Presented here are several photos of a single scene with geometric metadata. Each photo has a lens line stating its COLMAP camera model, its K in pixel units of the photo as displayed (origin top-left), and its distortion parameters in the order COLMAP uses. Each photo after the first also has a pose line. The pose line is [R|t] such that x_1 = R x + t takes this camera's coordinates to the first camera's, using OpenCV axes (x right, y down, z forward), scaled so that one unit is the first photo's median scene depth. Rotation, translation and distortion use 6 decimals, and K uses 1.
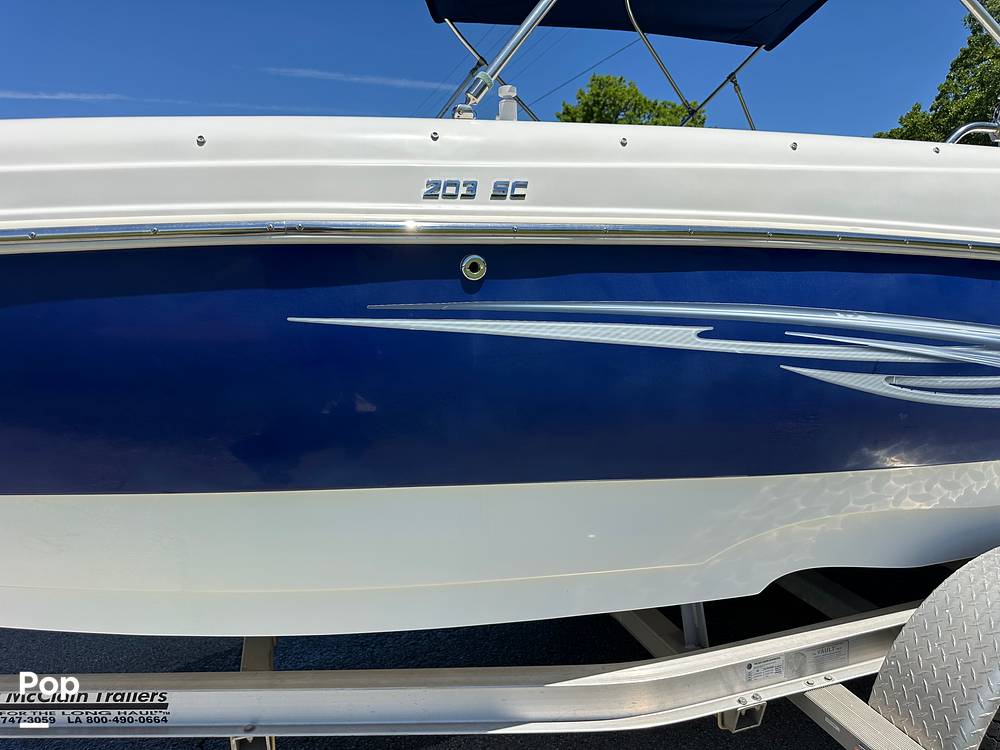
lens RADIAL K [[684.6, 0, 478.4], [0, 684.6, 383.7], [0, 0, 1]] dist [0.026440, -0.034823]
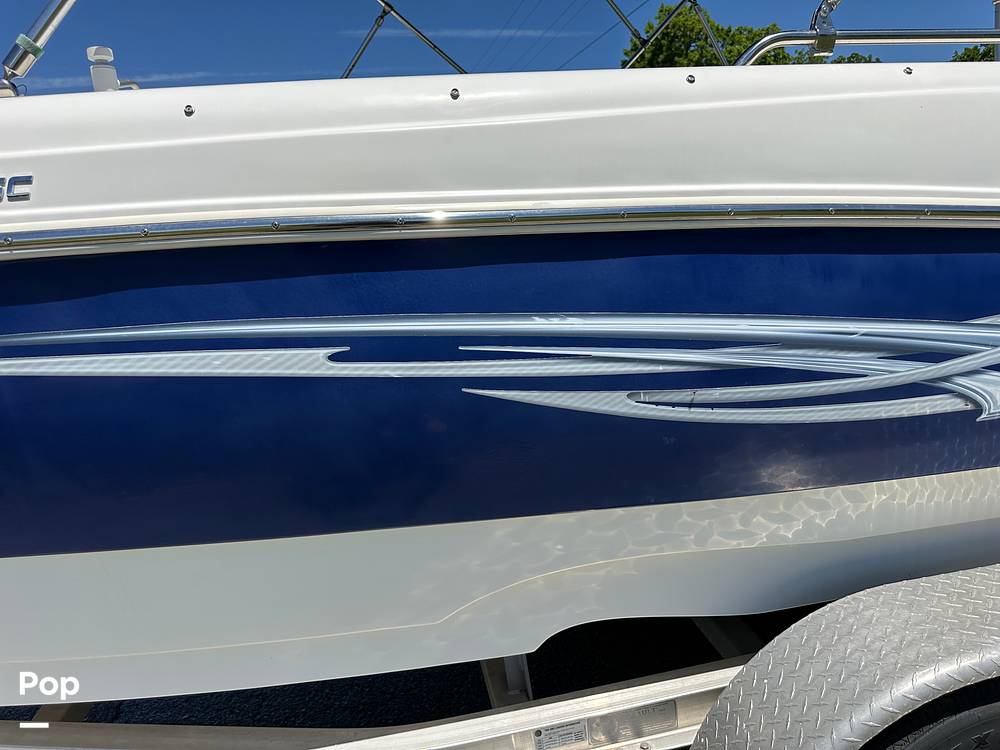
lens RADIAL K [[671.5, 0, 496.8], [0, 671.5, 371.7], [0, 0, 1]] dist [0.093641, -0.125318]
pose [[0.992160, -0.035084, -0.119949, 0.484194], [0.041461, 0.997833, 0.051088, -0.070059], [0.117896, -0.055661, 0.991465, 0.220526]]
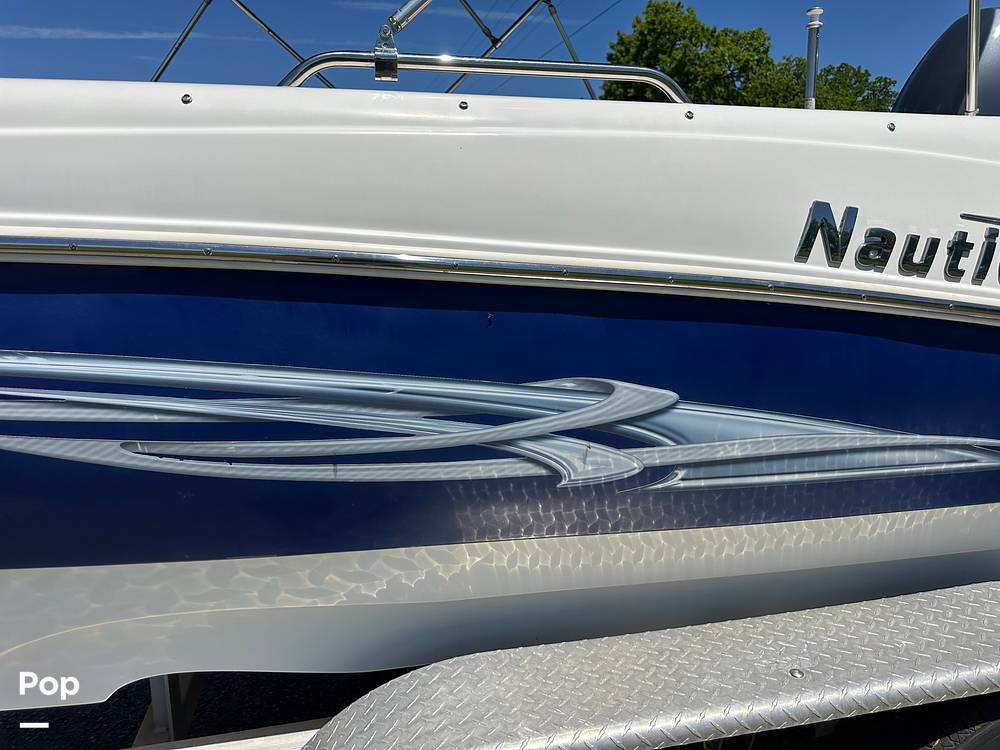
lens RADIAL K [[680.2, 0, 501.4], [0, 680.2, 374.3], [0, 0, 1]] dist [0.021238, -0.029496]
pose [[0.994769, 0.029001, -0.097948, 0.927917], [-0.021682, 0.996950, 0.074971, -0.122737], [0.099824, -0.072455, 0.992364, 0.334866]]
